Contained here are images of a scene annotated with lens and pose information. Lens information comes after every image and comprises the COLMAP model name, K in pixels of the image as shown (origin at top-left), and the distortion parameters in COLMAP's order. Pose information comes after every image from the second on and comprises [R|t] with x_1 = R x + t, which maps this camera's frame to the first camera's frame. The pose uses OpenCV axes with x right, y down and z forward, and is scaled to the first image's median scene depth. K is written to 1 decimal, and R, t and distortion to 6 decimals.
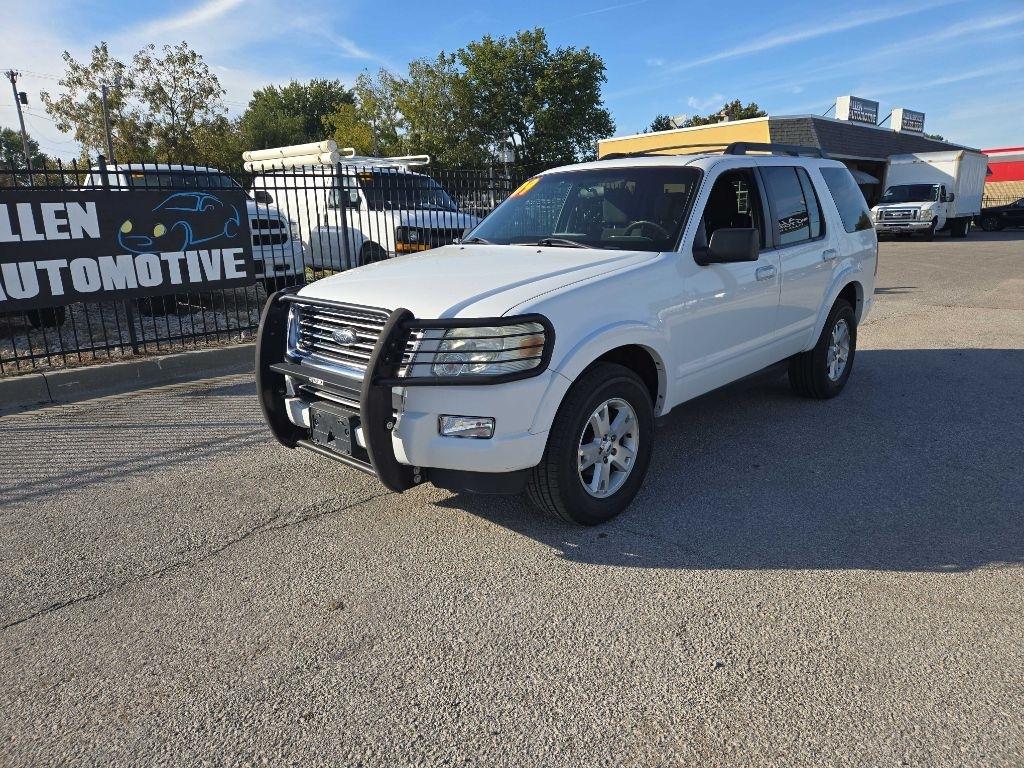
lens RADIAL K [[692.2, 0, 512.0], [0, 692.2, 384.0], [0, 0, 1]] dist [0.021488, -0.001516]
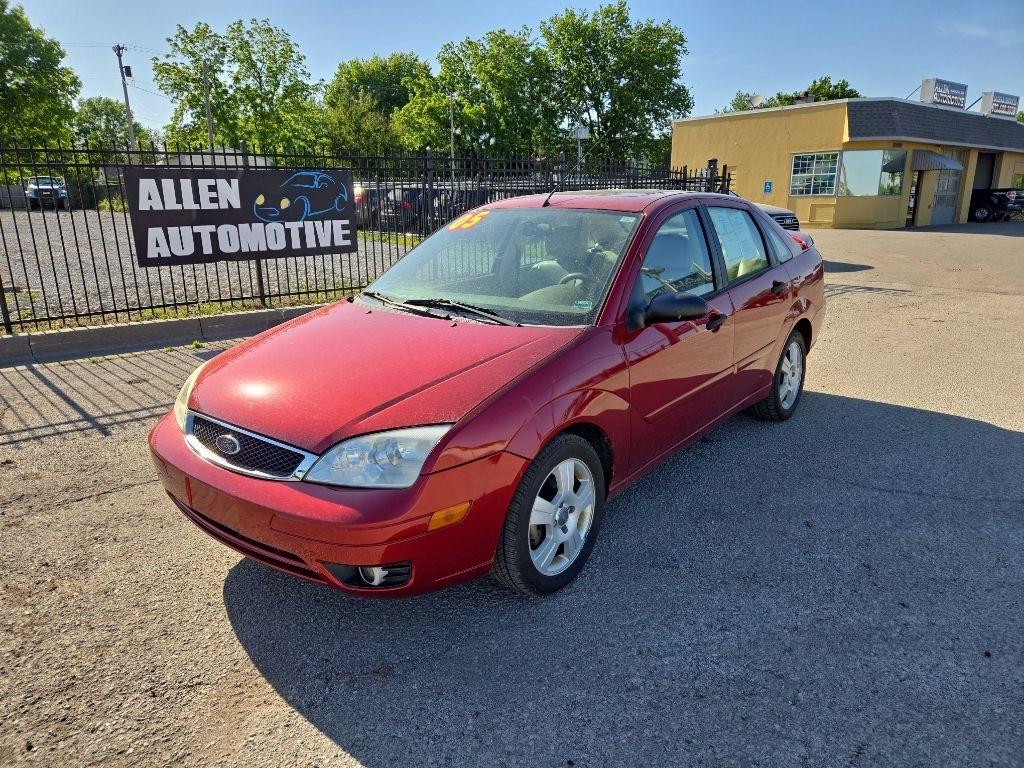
lens RADIAL K [[705.2, 0, 512.0], [0, 705.2, 384.0], [0, 0, 1]] dist [0.066429, -0.063899]
pose [[0.994886, 0.047904, -0.088919, 0.008870], [-0.045489, 0.998544, 0.028993, 0.035195], [0.090179, -0.024800, 0.995617, -0.183345]]
